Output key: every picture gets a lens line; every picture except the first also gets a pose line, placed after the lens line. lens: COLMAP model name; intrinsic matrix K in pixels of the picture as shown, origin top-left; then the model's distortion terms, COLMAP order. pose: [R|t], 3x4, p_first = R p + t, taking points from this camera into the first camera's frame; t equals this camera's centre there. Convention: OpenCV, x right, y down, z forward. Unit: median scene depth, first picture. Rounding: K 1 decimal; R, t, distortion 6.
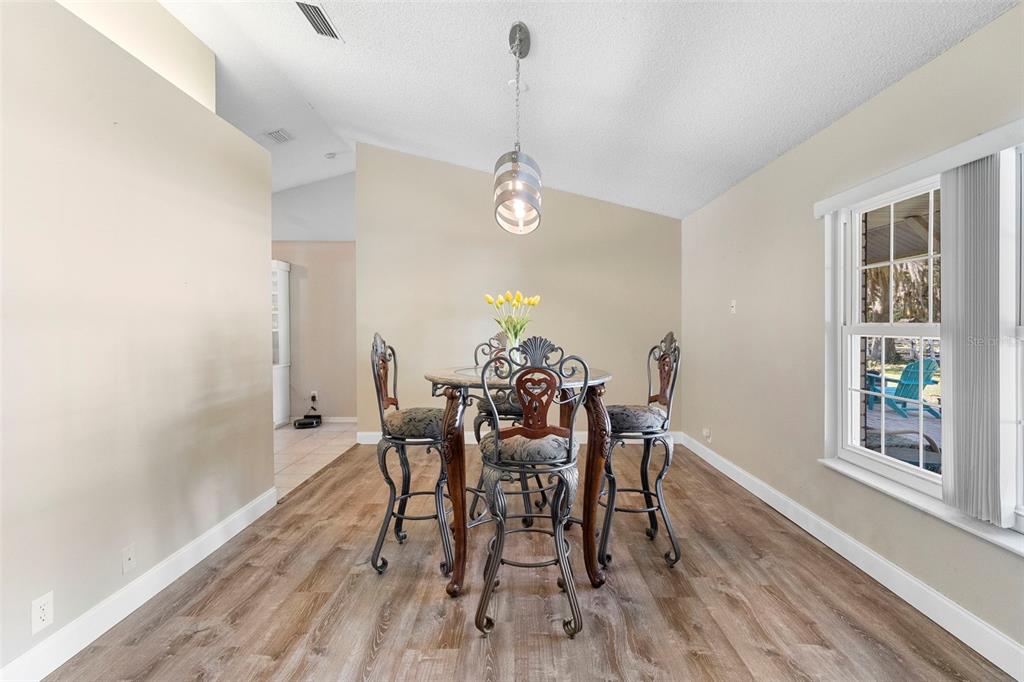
lens RADIAL K [[485.1, 0, 516.2], [0, 485.1, 335.7], [0, 0, 1]] dist [-0.000341, 0.000959]
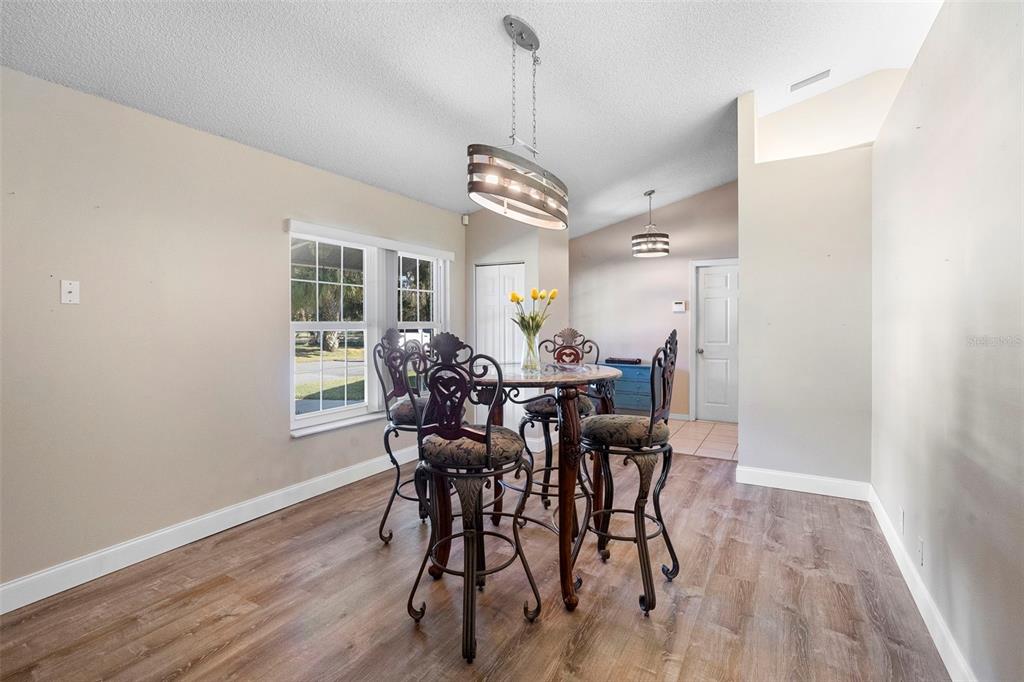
lens RADIAL K [[485.1, 0, 516.6], [0, 485.1, 330.2], [0, 0, 1]] dist [-0.000341, 0.000959]
pose [[-0.871435, -0.001127, 0.490510, -0.508464], [0.014789, 0.999482, 0.028570, -0.034039], [-0.490289, 0.032151, -0.870967, 2.057618]]
